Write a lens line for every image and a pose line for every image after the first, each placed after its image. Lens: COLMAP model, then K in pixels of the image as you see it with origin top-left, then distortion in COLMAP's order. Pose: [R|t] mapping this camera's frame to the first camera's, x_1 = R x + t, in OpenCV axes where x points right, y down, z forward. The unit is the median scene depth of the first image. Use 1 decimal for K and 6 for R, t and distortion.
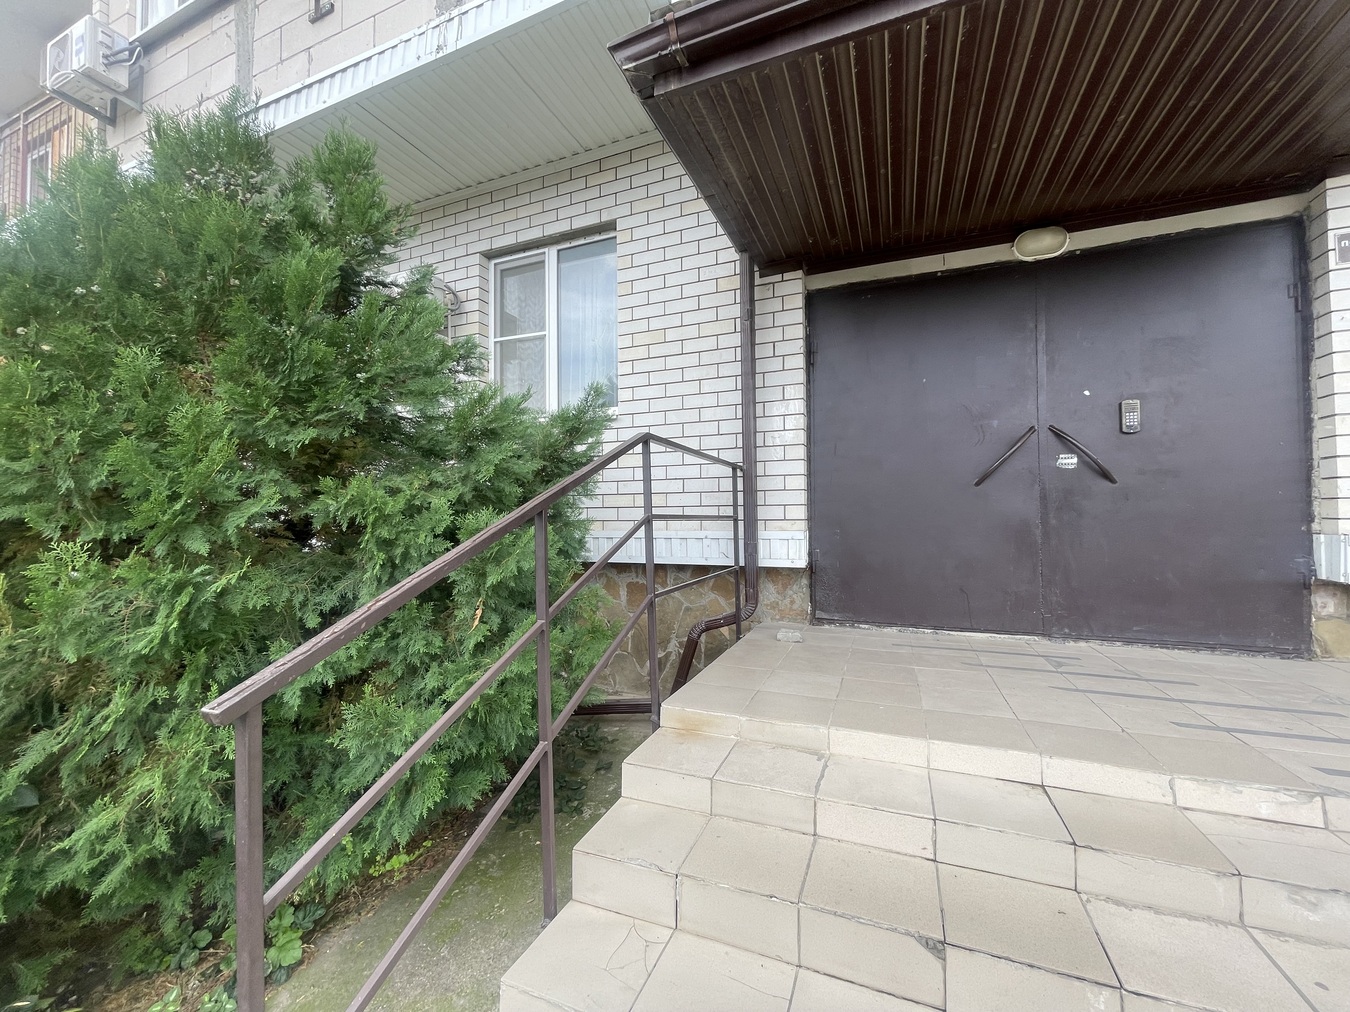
lens RADIAL K [[546.5, 0, 675.0], [0, 546.5, 506.0], [0, 0, 1]] dist [-0.001787, -0.000203]
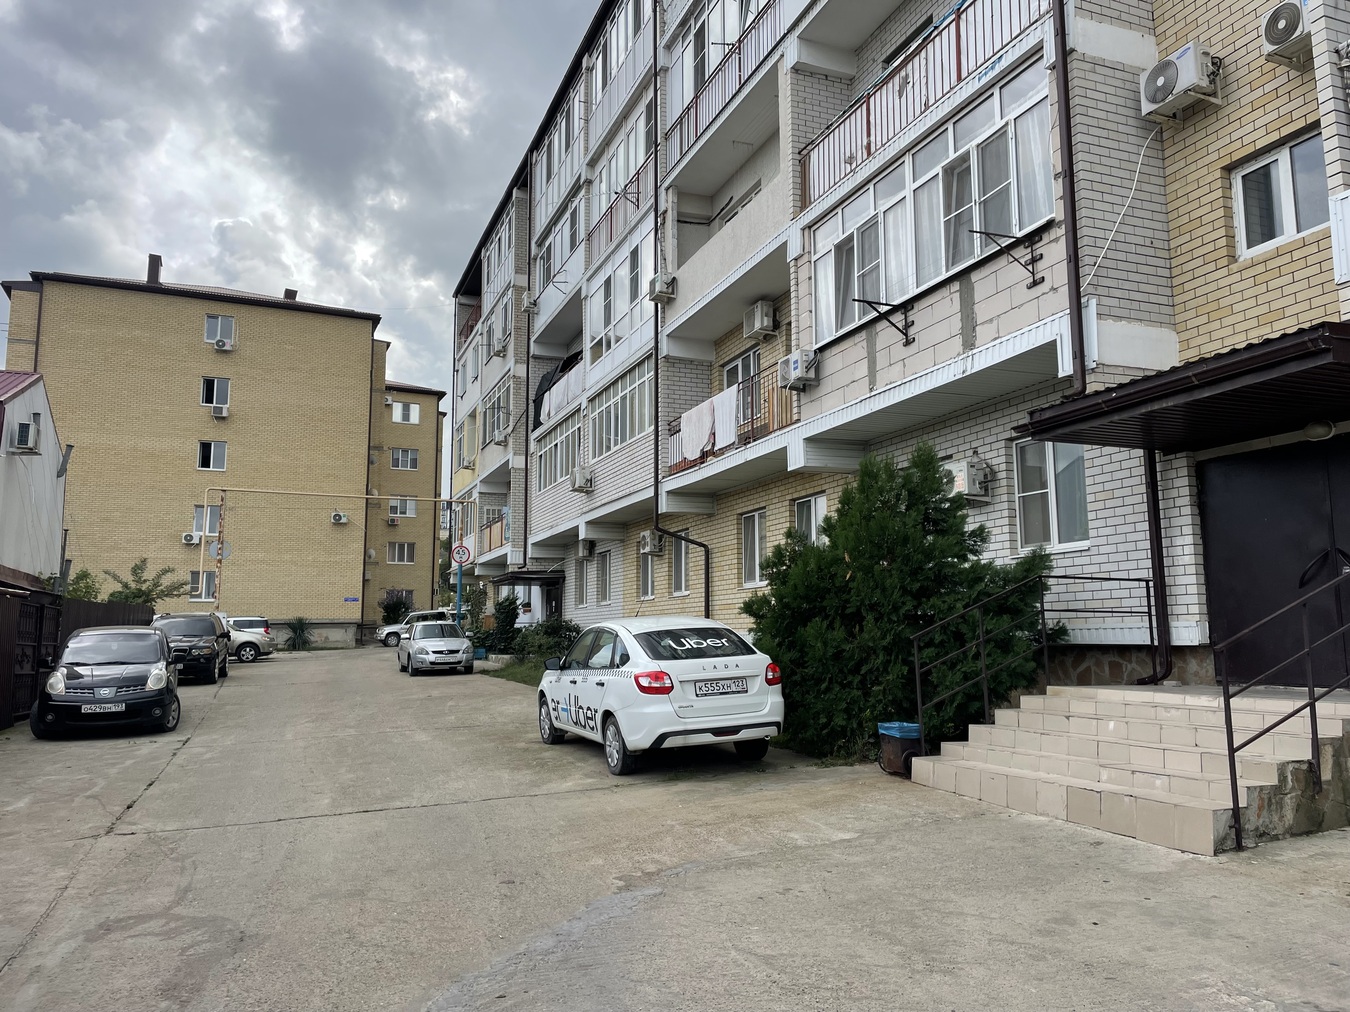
lens RADIAL K [[1009.4, 0, 675.0], [0, 1009.4, 506.0], [0, 0, 1]] dist [0.047013, -0.001409]
pose [[0.695619, -0.094793, -0.712129, 1.257751], [0.012670, 0.992721, -0.119767, 0.048953], [0.718299, 0.074290, 0.691757, -2.006797]]
